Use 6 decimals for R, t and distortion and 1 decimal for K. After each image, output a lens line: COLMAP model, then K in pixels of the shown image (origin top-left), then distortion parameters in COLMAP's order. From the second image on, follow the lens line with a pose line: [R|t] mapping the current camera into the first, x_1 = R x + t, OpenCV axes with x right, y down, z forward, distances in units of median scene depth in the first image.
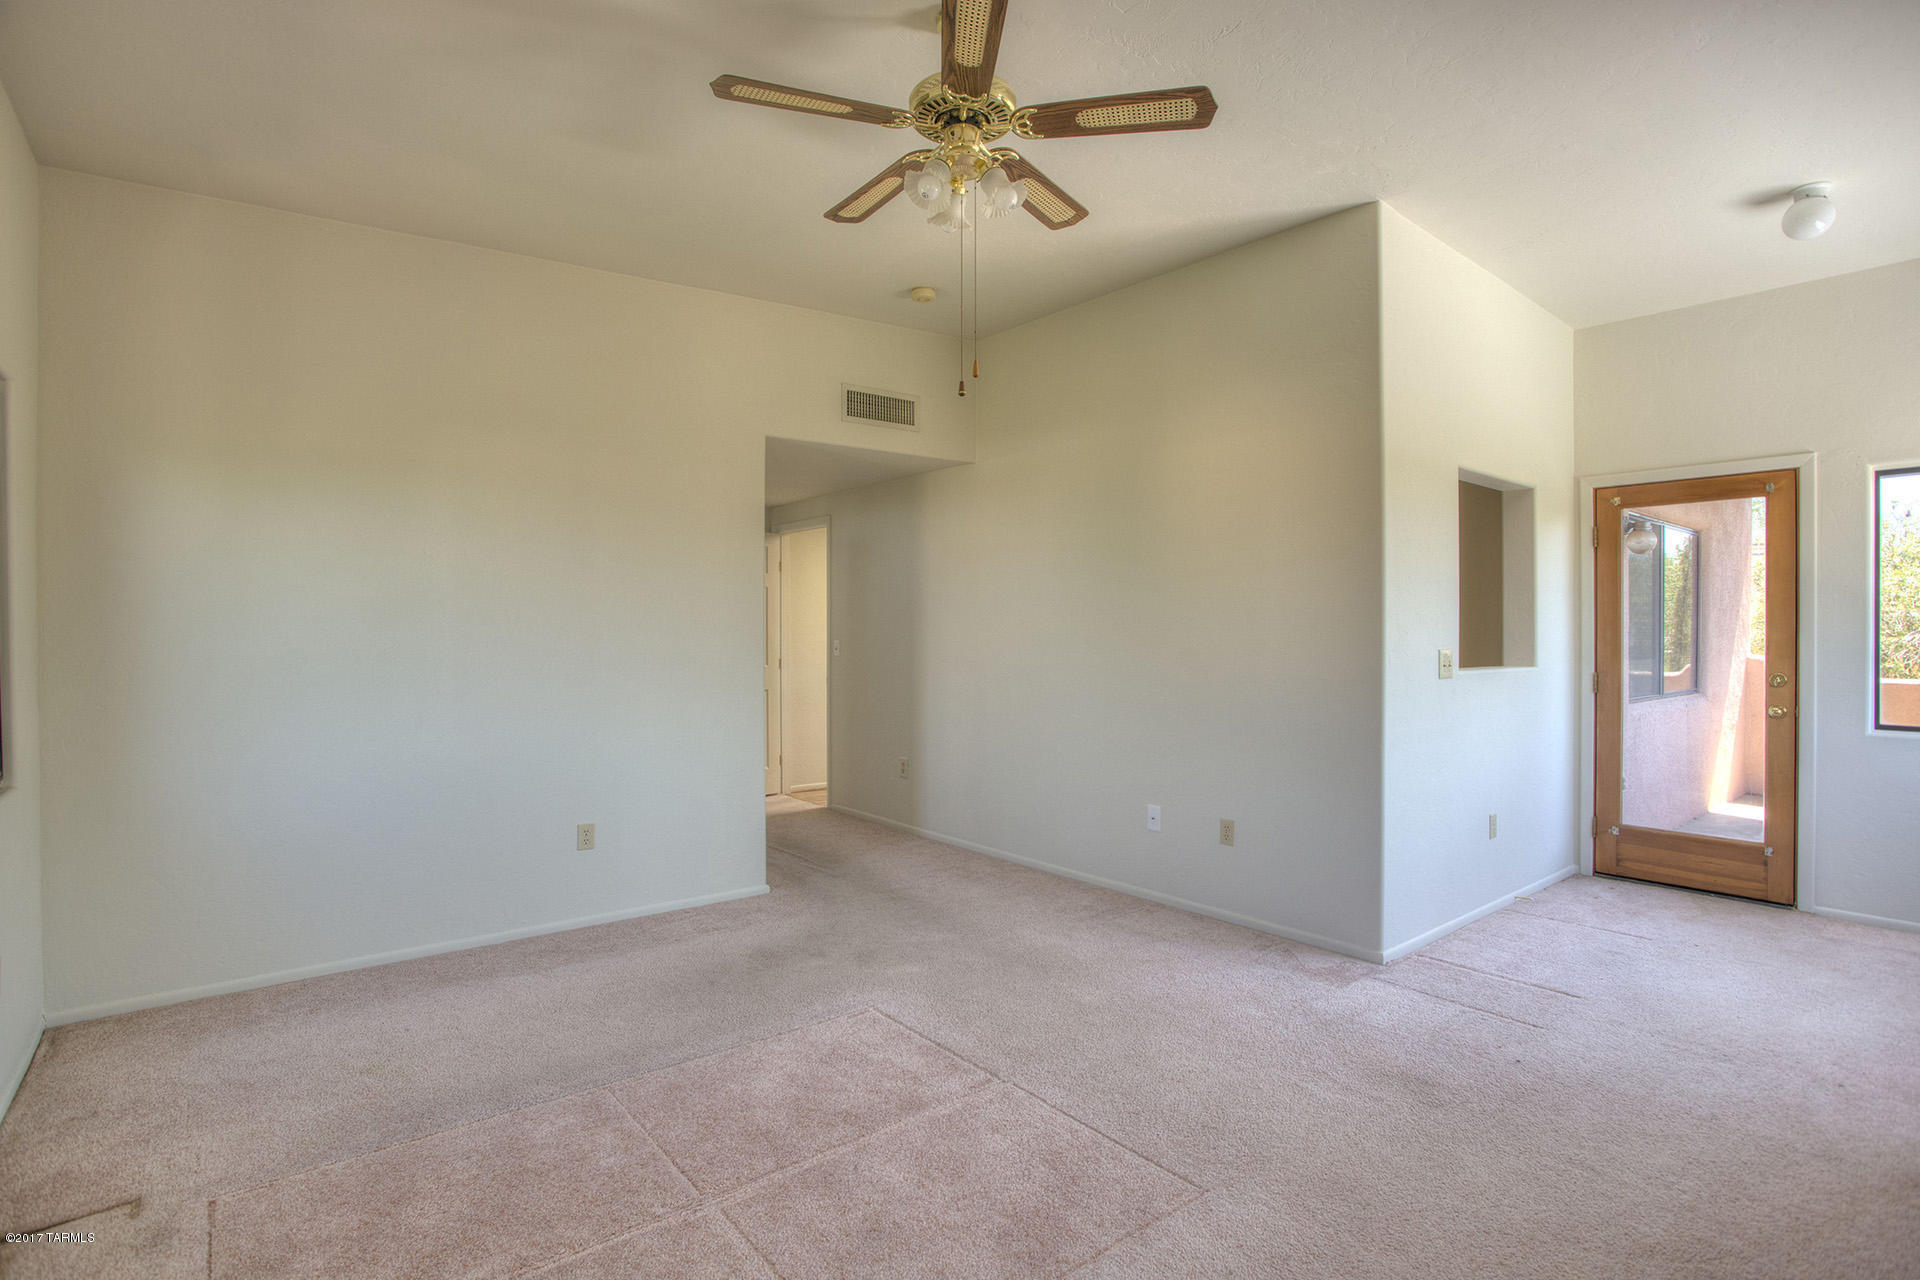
lens RADIAL K [[917.3, 0, 965.7], [0, 917.3, 637.5], [0, 0, 1]] dist [-0.001495, -0.000075]
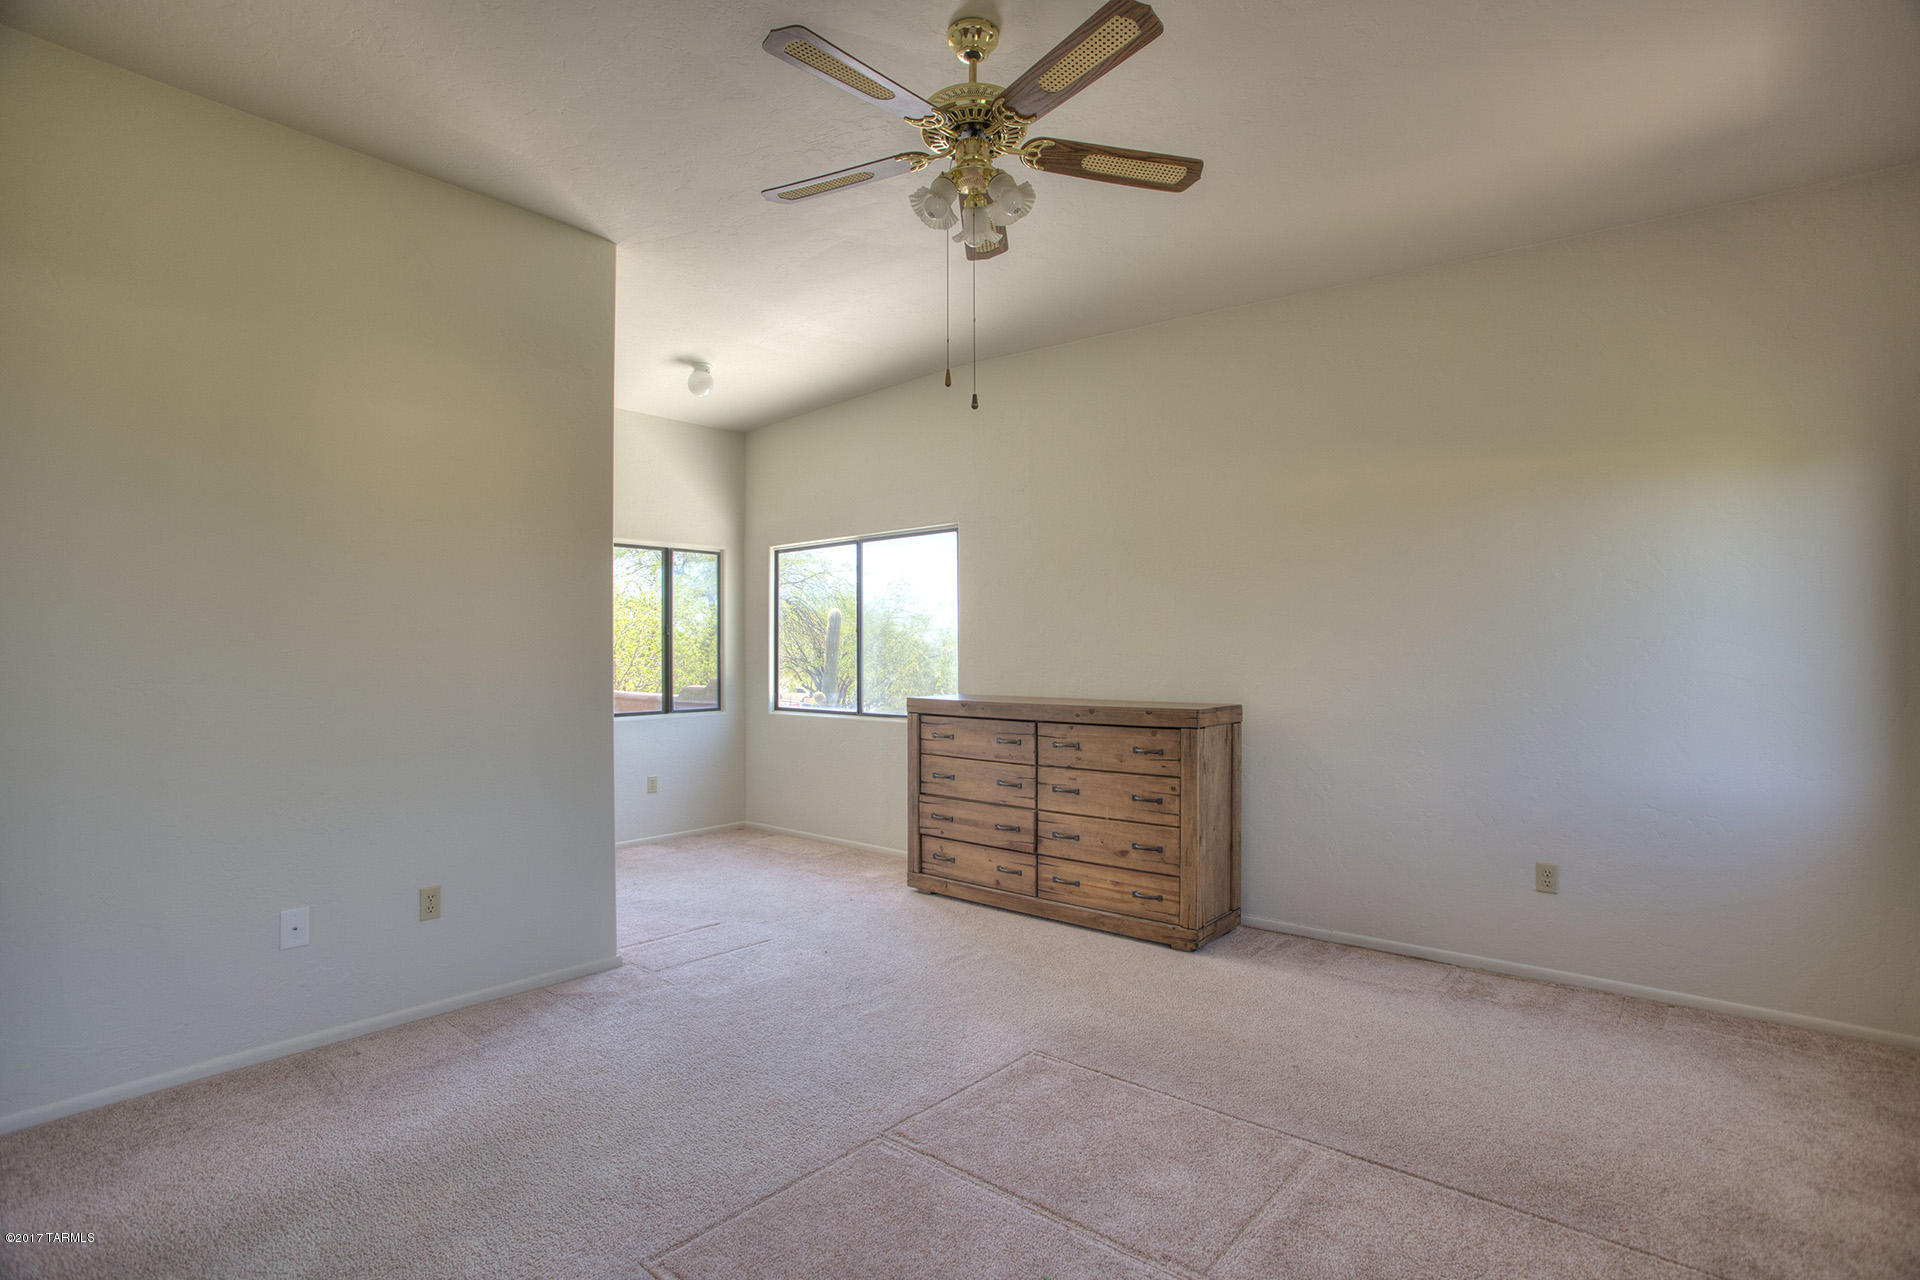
lens RADIAL K [[917.3, 0, 964.3], [0, 917.3, 654.0], [0, 0, 1]] dist [-0.001495, -0.000075]
pose [[-0.162441, -0.001682, 0.986717, -0.608500], [-0.010145, 0.999949, 0.000035, -0.007445], [-0.986666, -0.010005, -0.162449, 0.727850]]
